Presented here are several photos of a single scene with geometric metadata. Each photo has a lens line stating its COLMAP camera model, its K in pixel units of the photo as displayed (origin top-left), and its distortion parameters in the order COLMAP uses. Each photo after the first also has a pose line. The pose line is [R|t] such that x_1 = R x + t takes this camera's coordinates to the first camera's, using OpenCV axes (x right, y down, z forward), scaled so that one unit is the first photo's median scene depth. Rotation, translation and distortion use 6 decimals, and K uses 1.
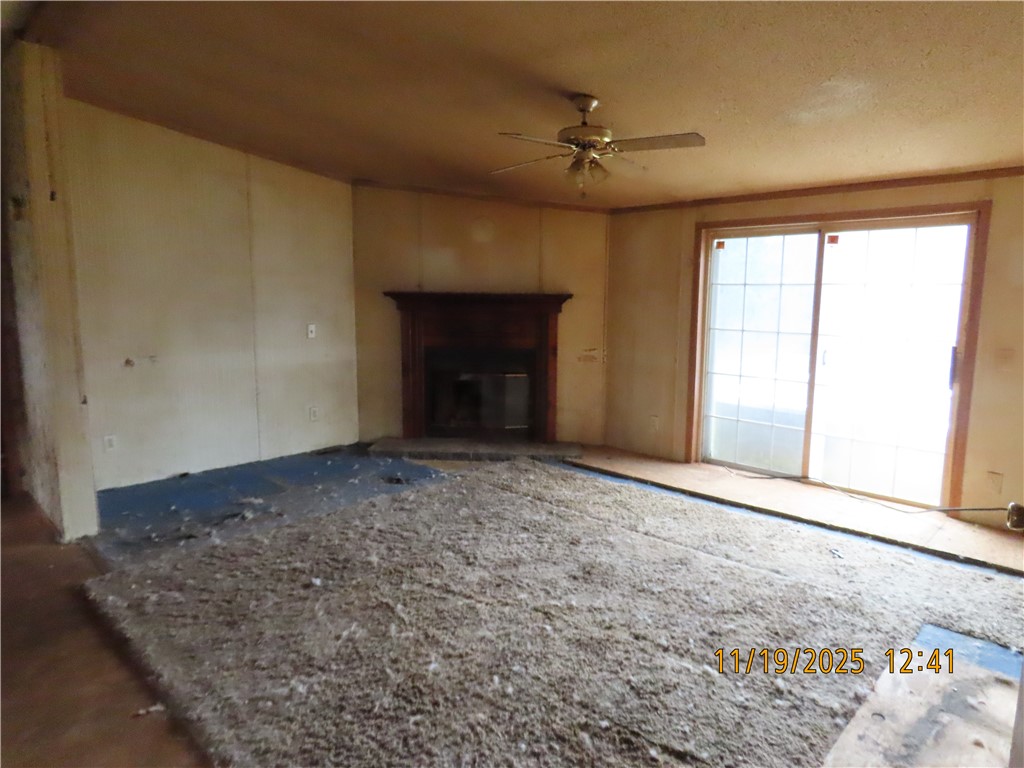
lens RADIAL K [[644.0, 0, 516.4], [0, 644.0, 387.2], [0, 0, 1]] dist [-0.005749, -0.001770]
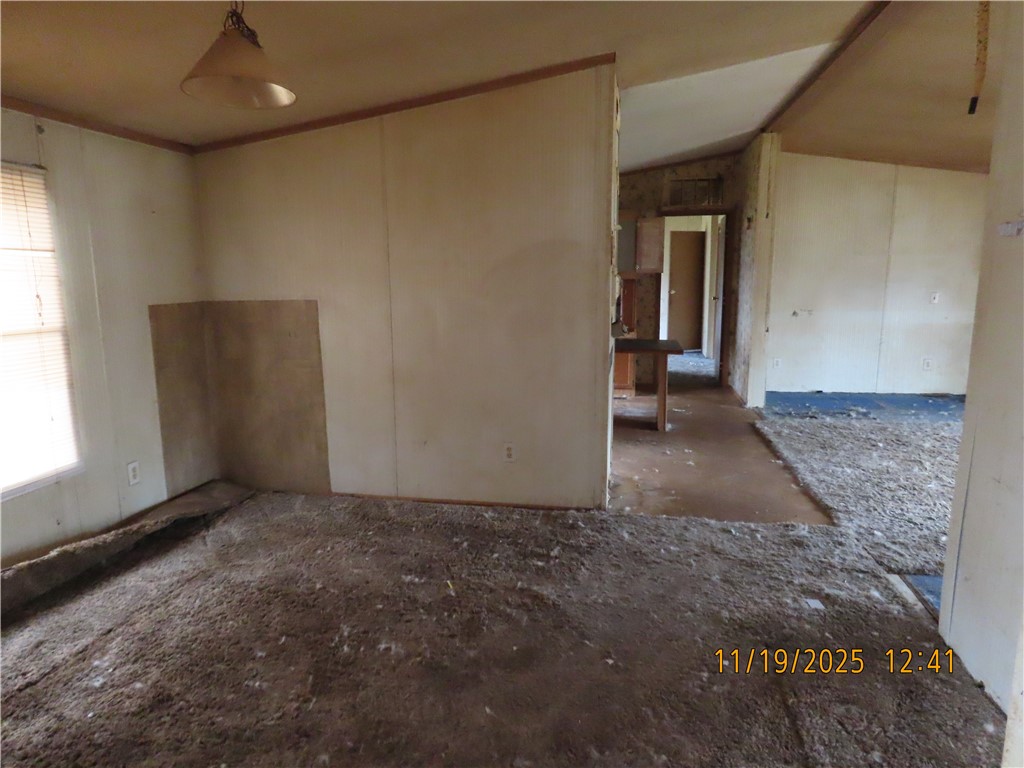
lens RADIAL K [[644.0, 0, 513.2], [0, 644.0, 384.8], [0, 0, 1]] dist [-0.005749, -0.001770]
pose [[0.566163, 0.127078, -0.814439, 0.386477], [-0.105650, 0.991083, 0.081196, 0.099094], [0.817495, 0.040075, 0.574540, -0.574332]]
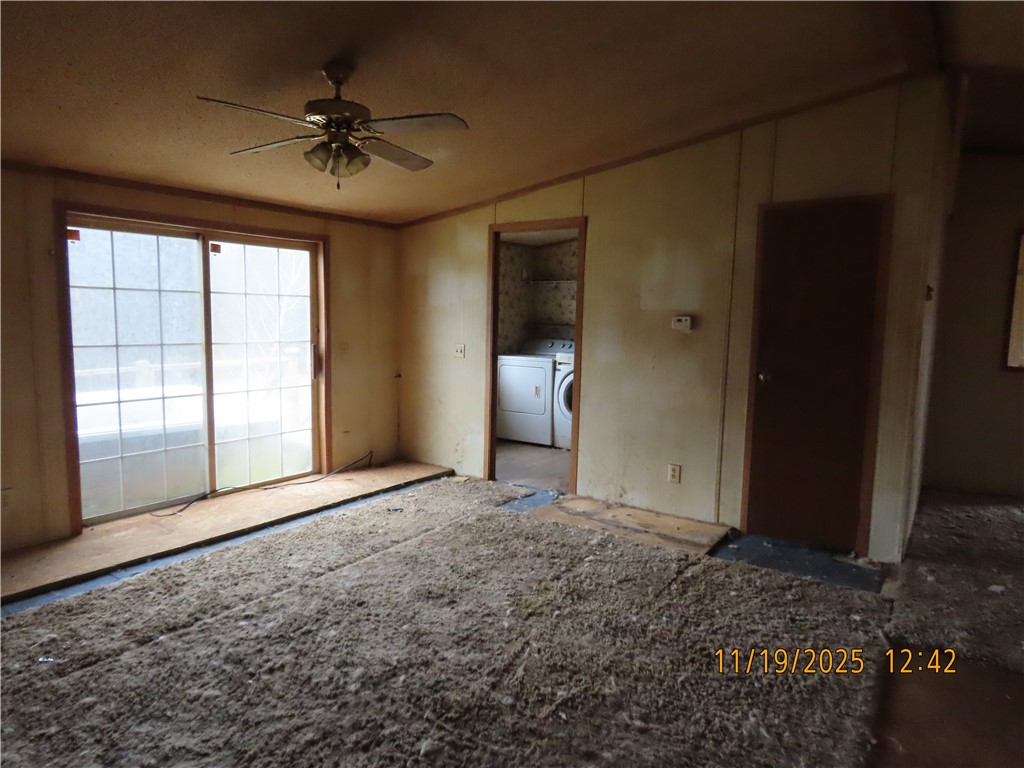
lens RADIAL K [[644.0, 0, 511.4], [0, 644.0, 383.2], [0, 0, 1]] dist [-0.005749, -0.001770]
pose [[-0.169595, -0.117560, 0.978477, -0.702882], [0.119947, 0.983016, 0.138895, -0.126522], [-0.978187, 0.140921, -0.152613, 0.863673]]
